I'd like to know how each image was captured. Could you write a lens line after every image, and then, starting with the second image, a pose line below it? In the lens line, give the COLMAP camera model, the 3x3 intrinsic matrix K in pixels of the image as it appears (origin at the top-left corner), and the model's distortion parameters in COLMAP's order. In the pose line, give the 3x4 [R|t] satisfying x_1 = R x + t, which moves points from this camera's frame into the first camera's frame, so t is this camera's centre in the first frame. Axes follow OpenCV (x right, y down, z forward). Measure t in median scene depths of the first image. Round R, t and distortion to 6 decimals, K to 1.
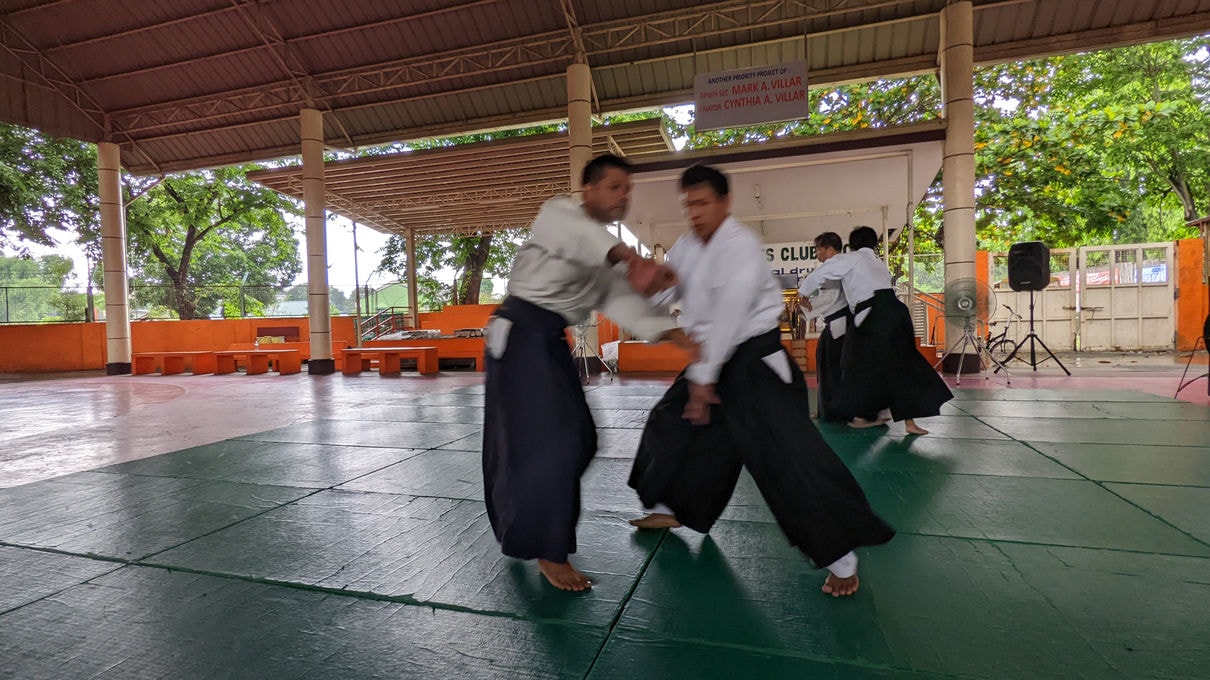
lens RADIAL K [[572.4, 0, 614.8], [0, 572.4, 339.0], [0, 0, 1]] dist [-0.003217, 0.004744]
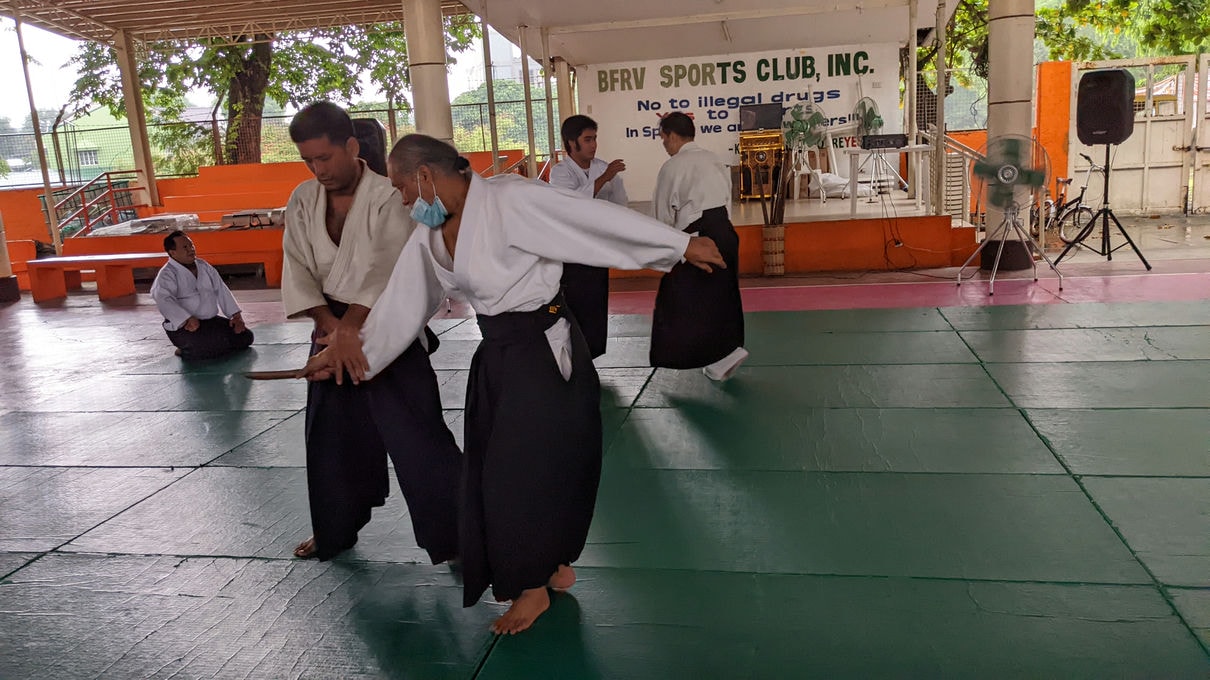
lens RADIAL K [[943.3, 0, 615.2], [0, 943.3, 338.9], [0, 0, 1]] dist [0.058291, -0.086206]
pose [[0.993189, -0.051598, 0.104467, 0.019913], [0.033976, 0.985888, 0.163921, -0.043980], [-0.111451, -0.159255, 0.980926, -0.046930]]
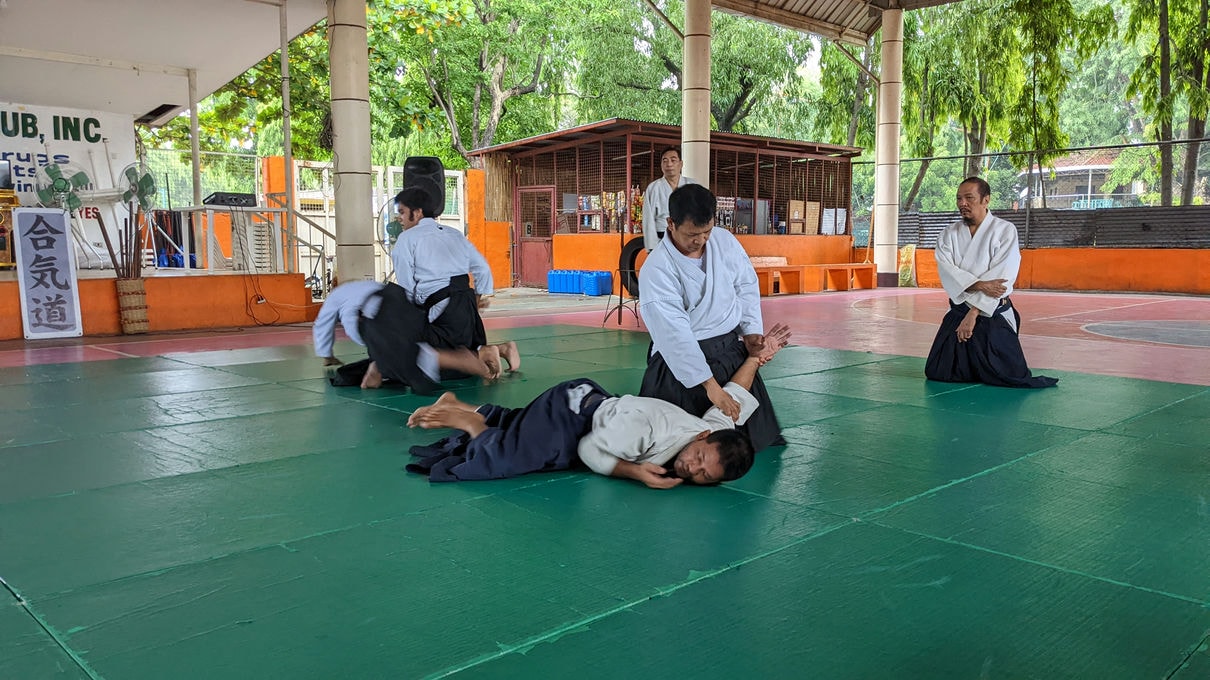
lens RADIAL K [[943.3, 0, 626.5], [0, 943.3, 342.7], [0, 0, 1]] dist [0.058291, -0.086206]
pose [[0.472564, -0.061345, 0.879159, -0.247945], [0.014193, 0.997975, 0.062007, 0.011521], [-0.881182, -0.016824, 0.472477, 0.072647]]
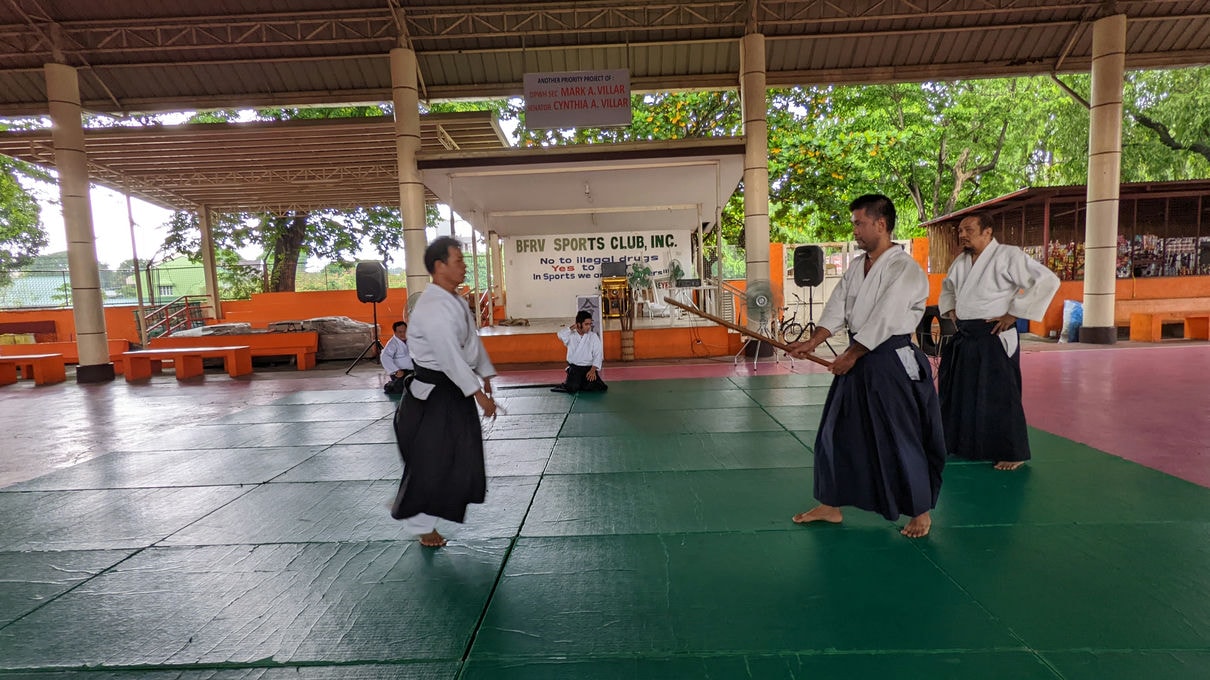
lens RADIAL K [[572.4, 0, 611.7], [0, 572.4, 334.9], [0, 0, 1]] dist [-0.003217, 0.004744]
pose [[0.961849, -0.032275, 0.271669, -0.001822], [0.020723, 0.998759, 0.045285, -0.032941], [-0.272794, -0.037927, 0.961325, -0.032497]]
